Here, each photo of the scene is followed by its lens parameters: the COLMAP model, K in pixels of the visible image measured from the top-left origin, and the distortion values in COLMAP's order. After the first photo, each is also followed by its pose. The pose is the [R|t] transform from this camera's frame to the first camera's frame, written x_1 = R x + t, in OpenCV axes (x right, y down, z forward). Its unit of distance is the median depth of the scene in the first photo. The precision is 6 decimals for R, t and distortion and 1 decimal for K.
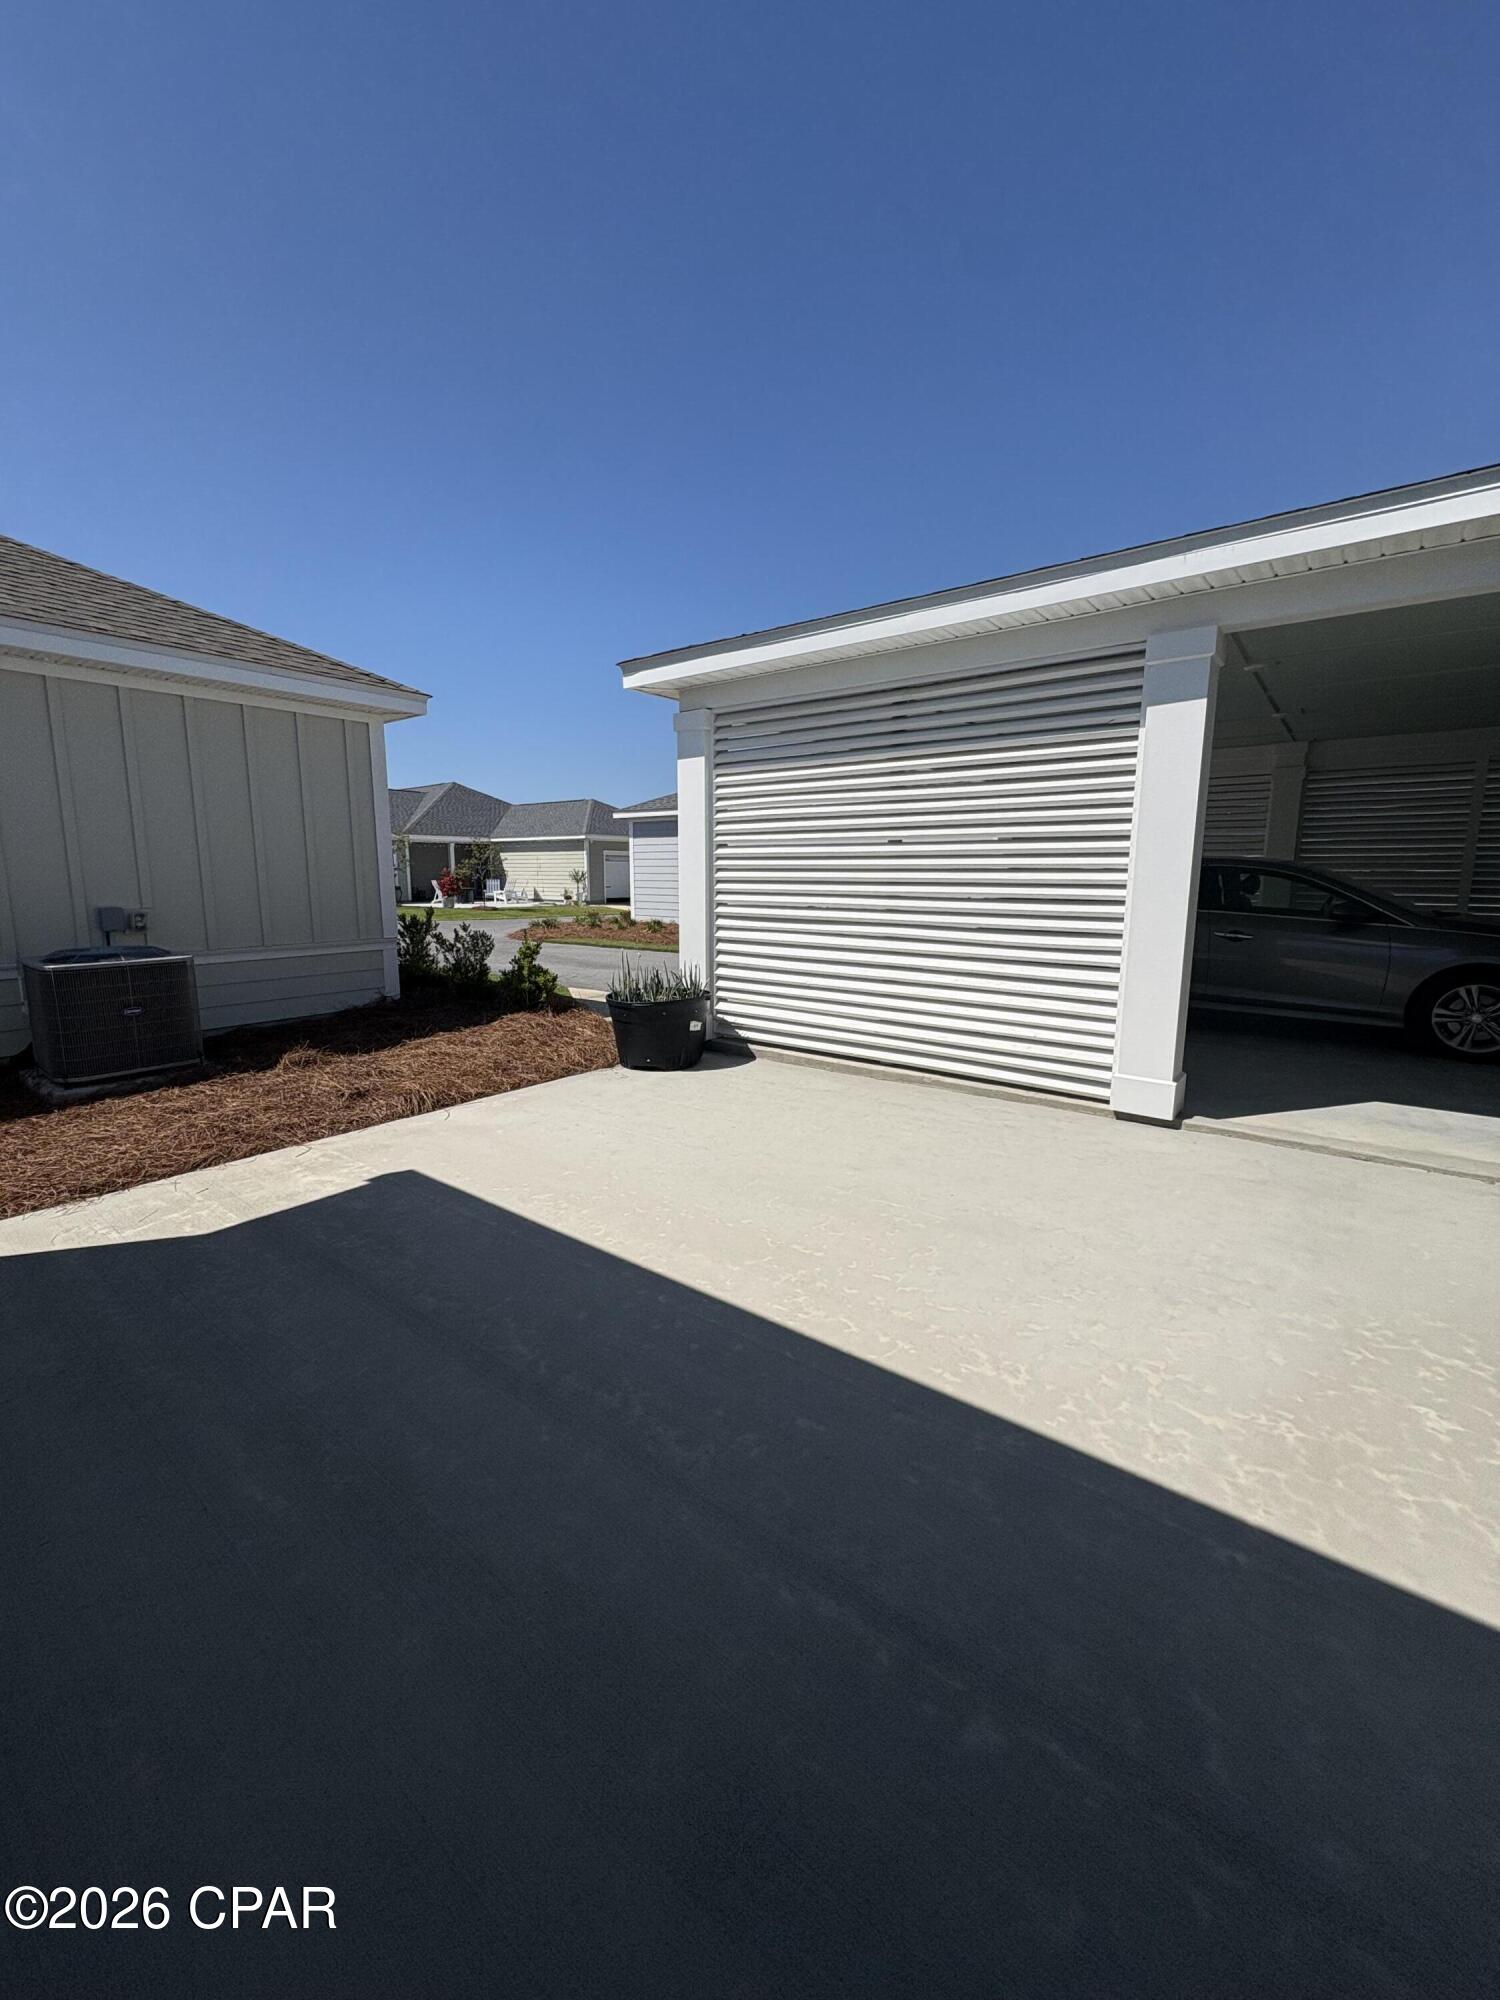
lens RADIAL K [[797.3, 0, 746.9], [0, 797.3, 1001.5], [0, 0, 1]] dist [0.003857, 0.000718]
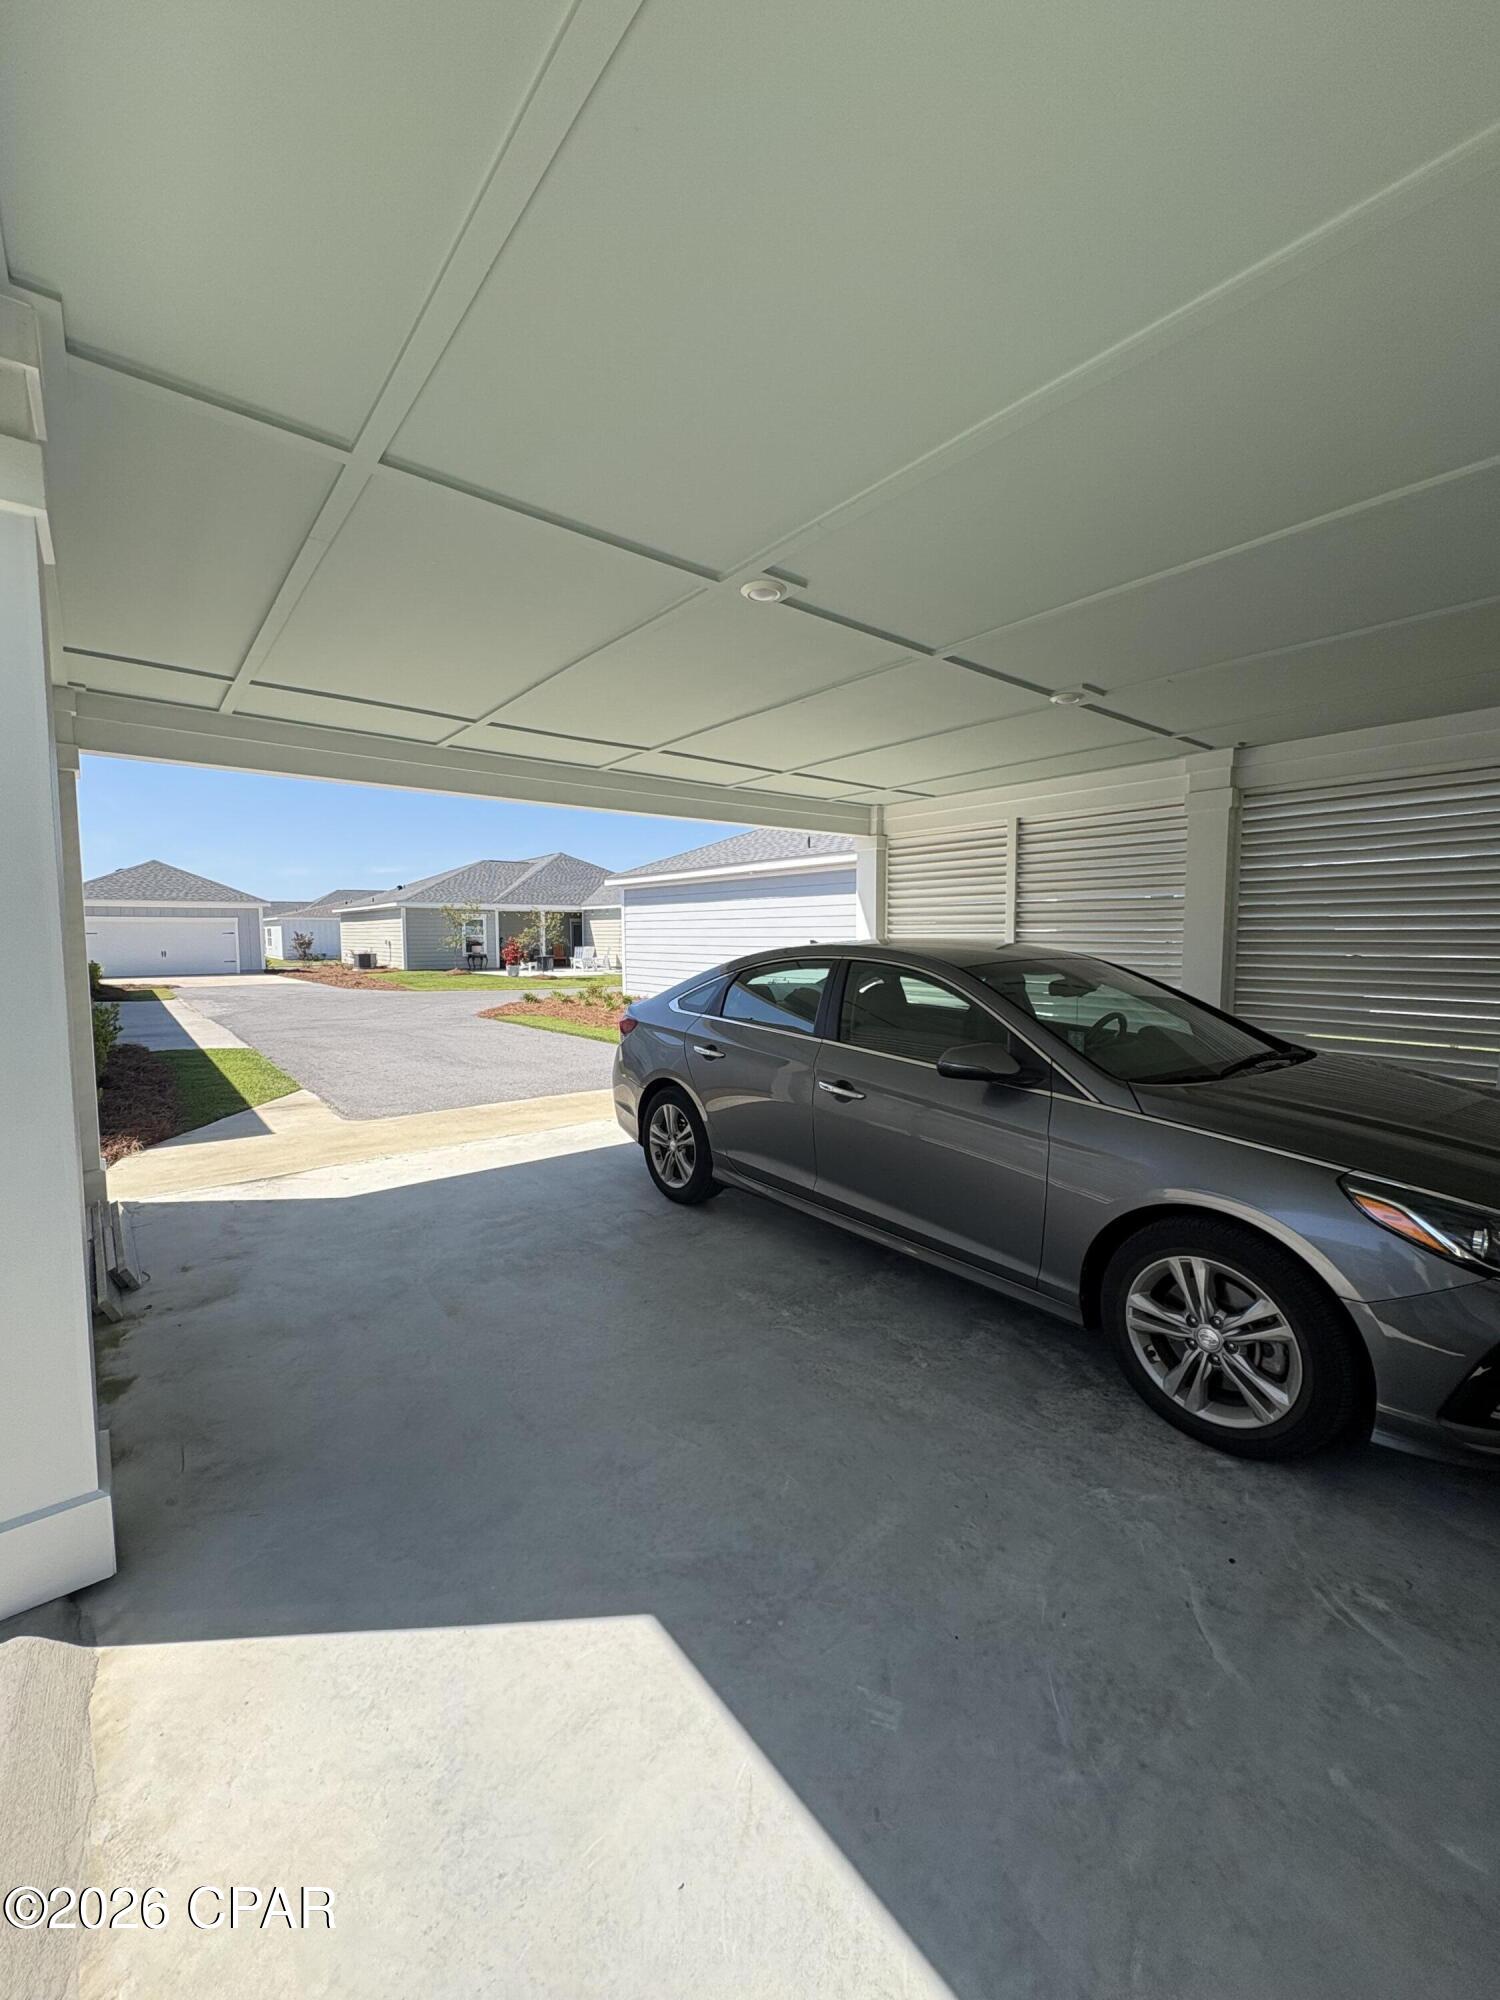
lens RADIAL K [[797.3, 0, 751.4], [0, 797.3, 995.8], [0, 0, 1]] dist [0.003857, 0.000718]
pose [[0.968727, 0.010193, -0.247921, 0.153076], [-0.030048, 0.996622, -0.076436, -0.023459], [0.246305, 0.081496, 0.965760, 0.101407]]
